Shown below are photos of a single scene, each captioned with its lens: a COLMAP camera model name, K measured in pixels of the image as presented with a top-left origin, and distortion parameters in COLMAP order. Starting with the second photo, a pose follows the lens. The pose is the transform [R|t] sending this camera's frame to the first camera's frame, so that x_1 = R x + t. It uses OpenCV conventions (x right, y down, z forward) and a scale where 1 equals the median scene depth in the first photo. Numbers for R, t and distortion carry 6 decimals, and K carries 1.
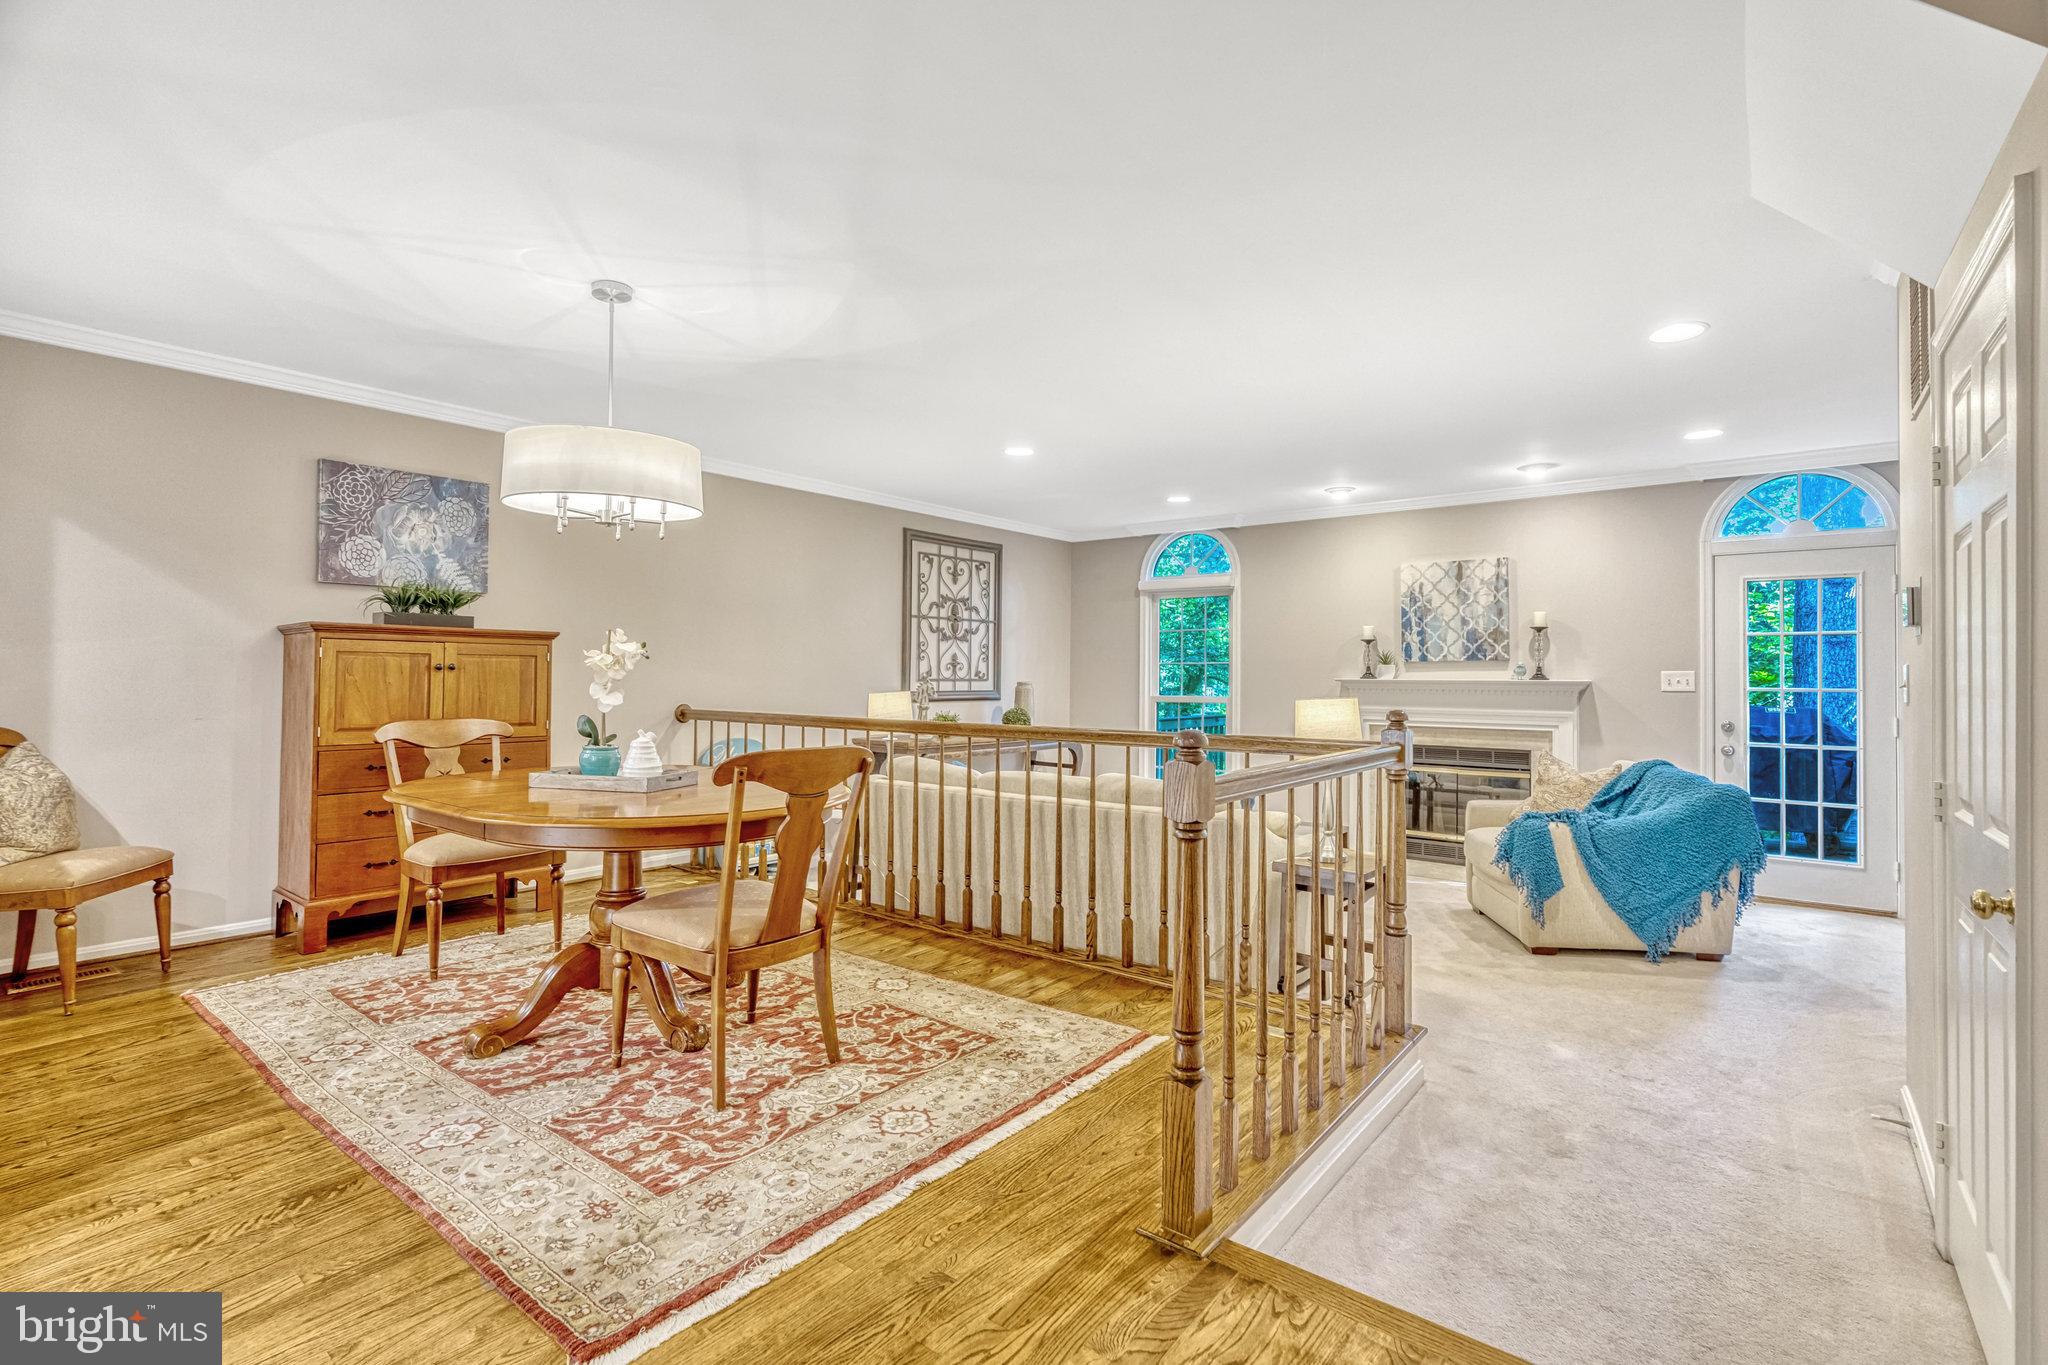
lens RADIAL K [[935.2, 0, 1035.4], [0, 935.2, 666.6], [0, 0, 1]] dist [-0.013017, 0.002611]
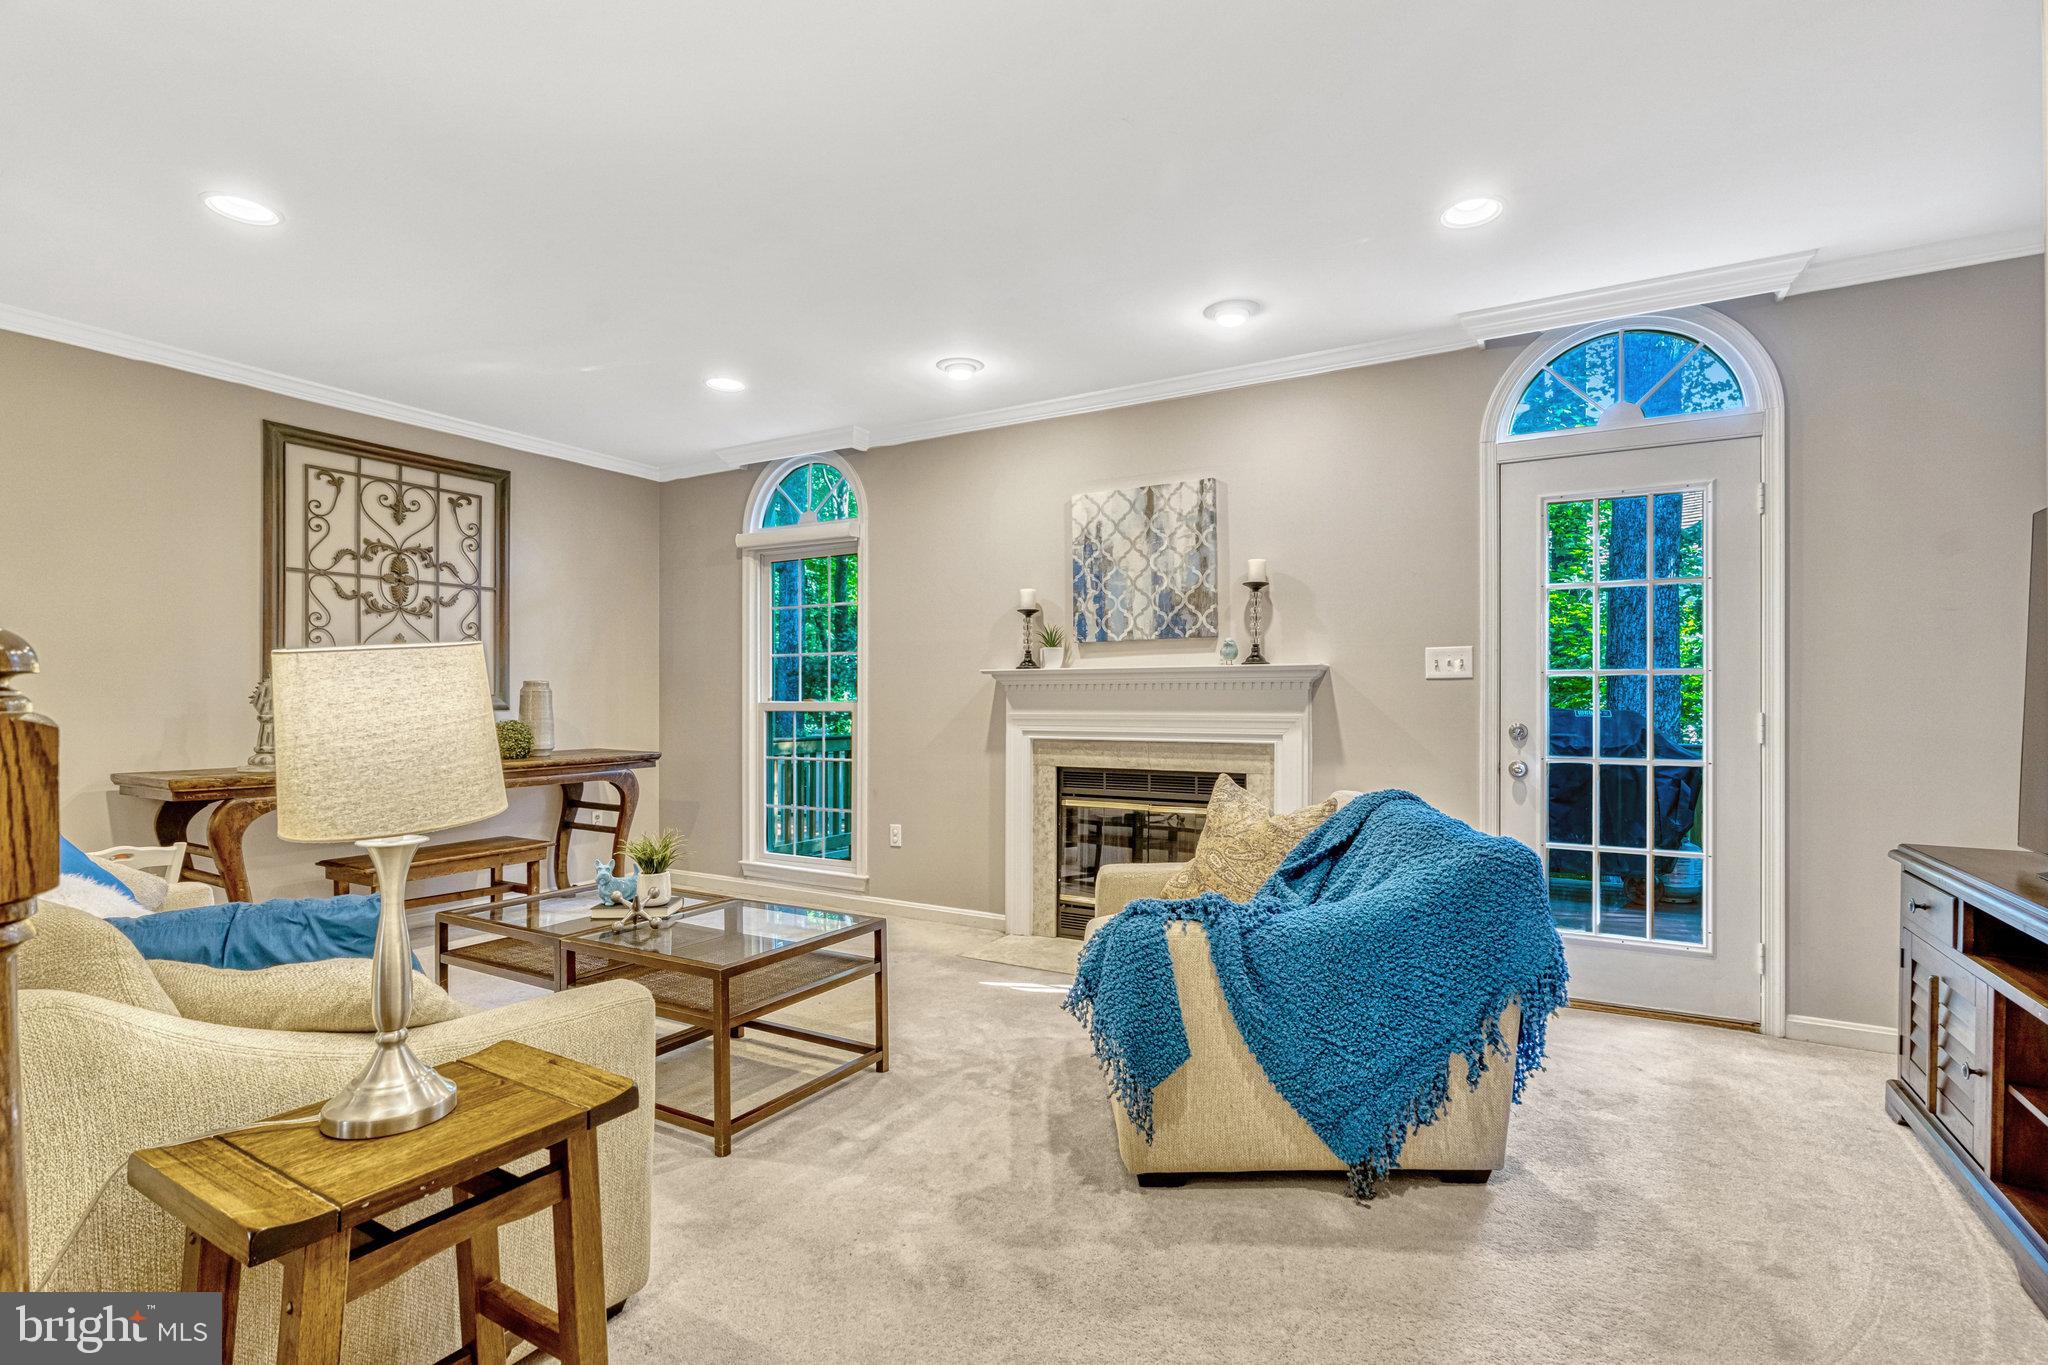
lens RADIAL K [[935.2, 0, 1049.3], [0, 935.2, 714.7], [0, 0, 1]] dist [-0.013017, 0.002611]
pose [[0.988710, -0.009503, 0.149538, 0.324139], [0.005721, 0.999653, 0.025695, 0.033716], [-0.149730, -0.024550, 0.988422, 0.406963]]
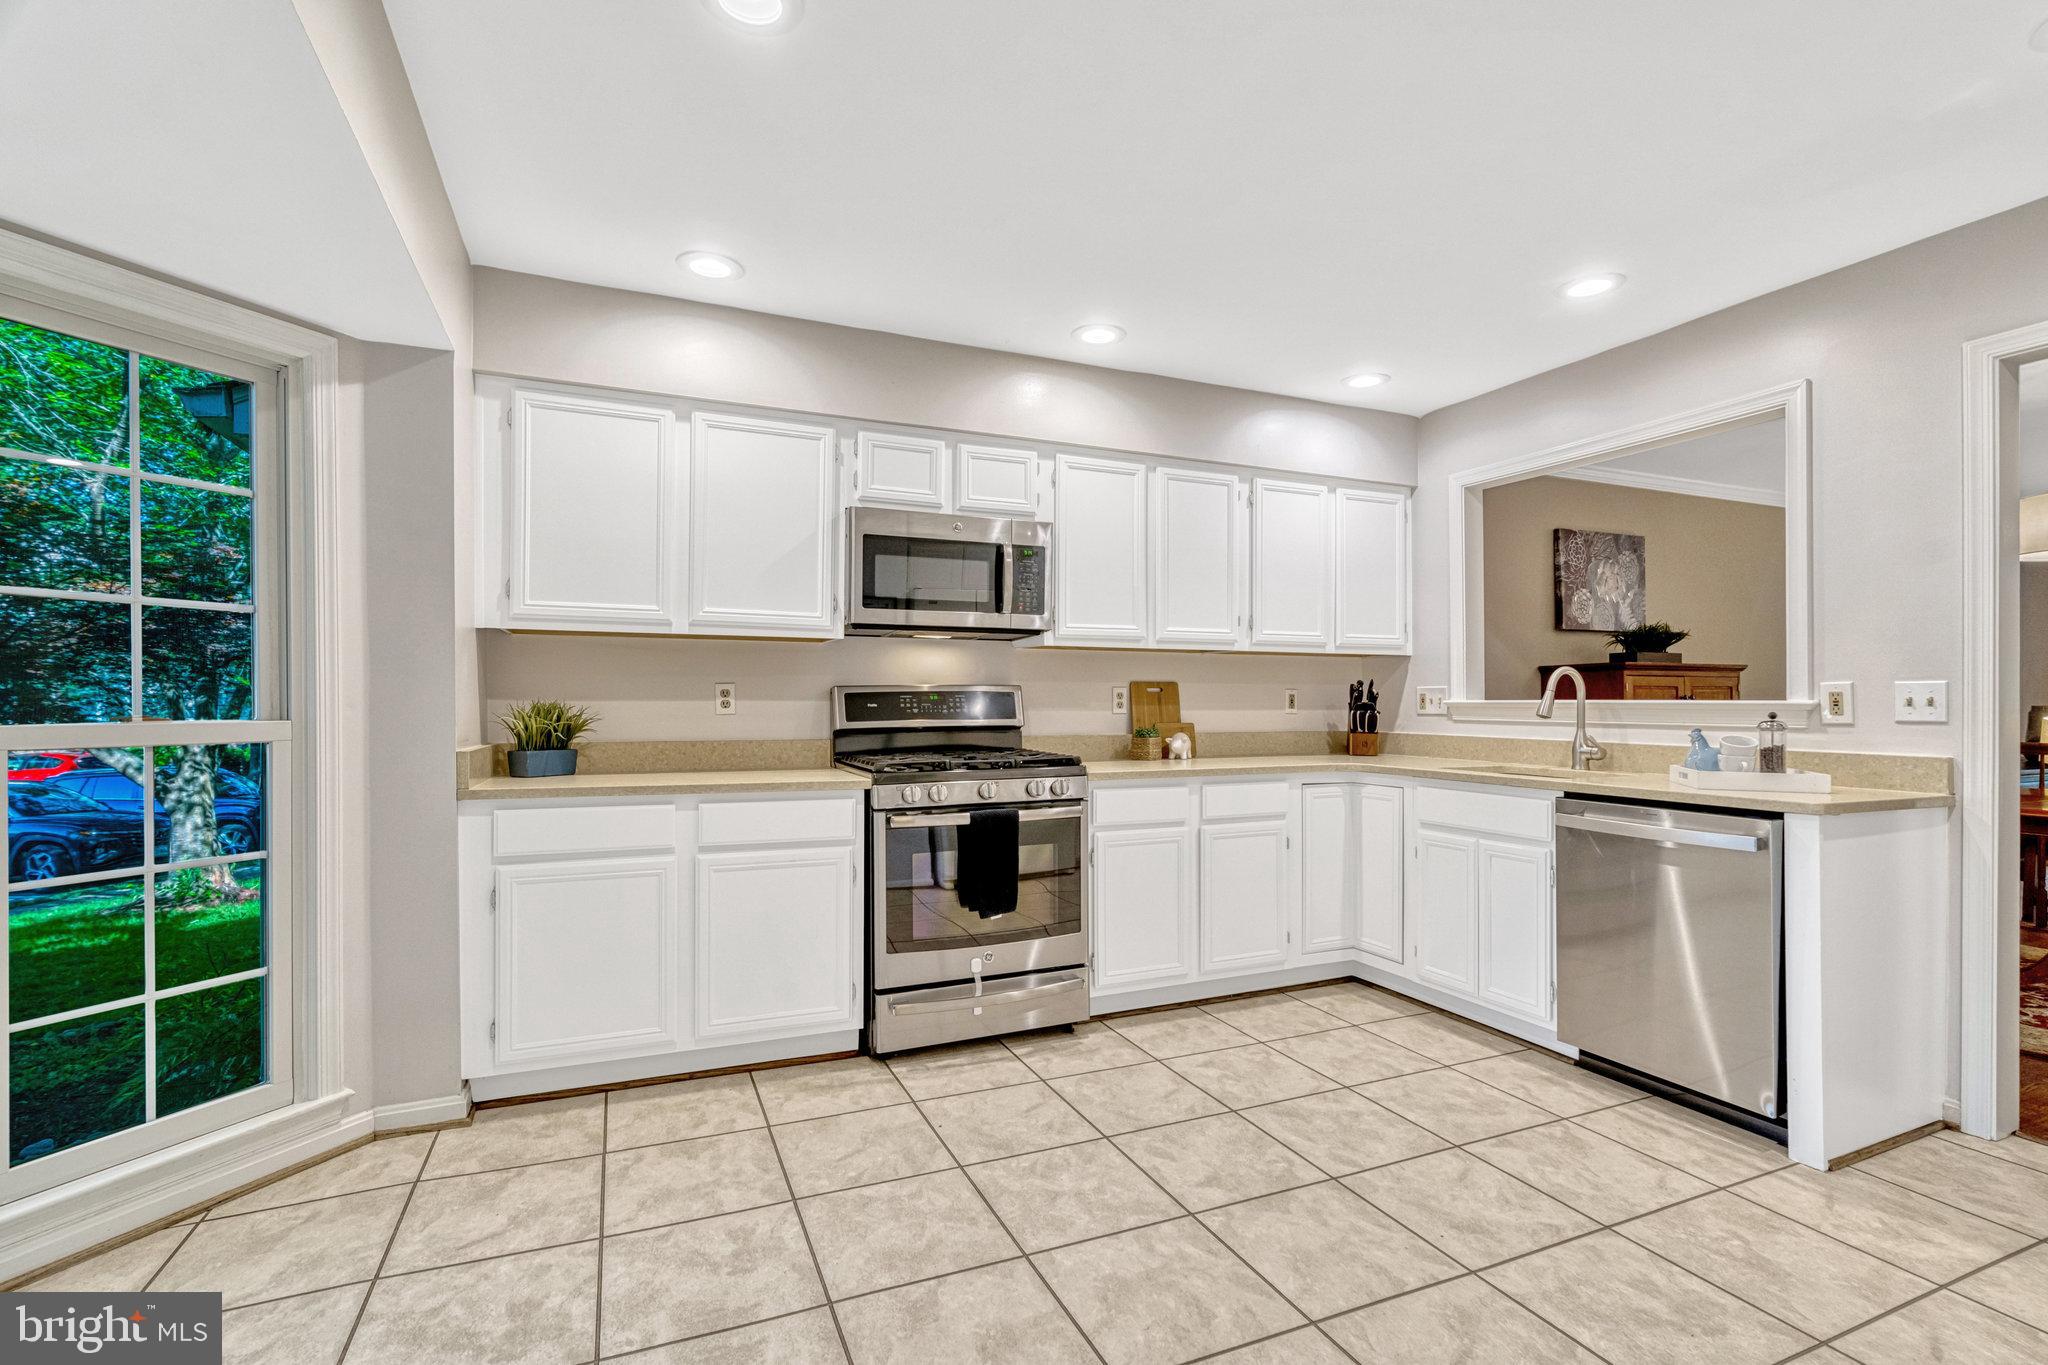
lens RADIAL K [[935.2, 0, 1005.6], [0, 935.2, 698.6], [0, 0, 1]] dist [-0.013017, 0.002611]
pose [[0.872330, -0.010035, -0.488814, -0.587073], [0.015141, 0.999864, 0.006495, -0.013633], [0.488683, -0.013067, 0.872364, -0.313897]]
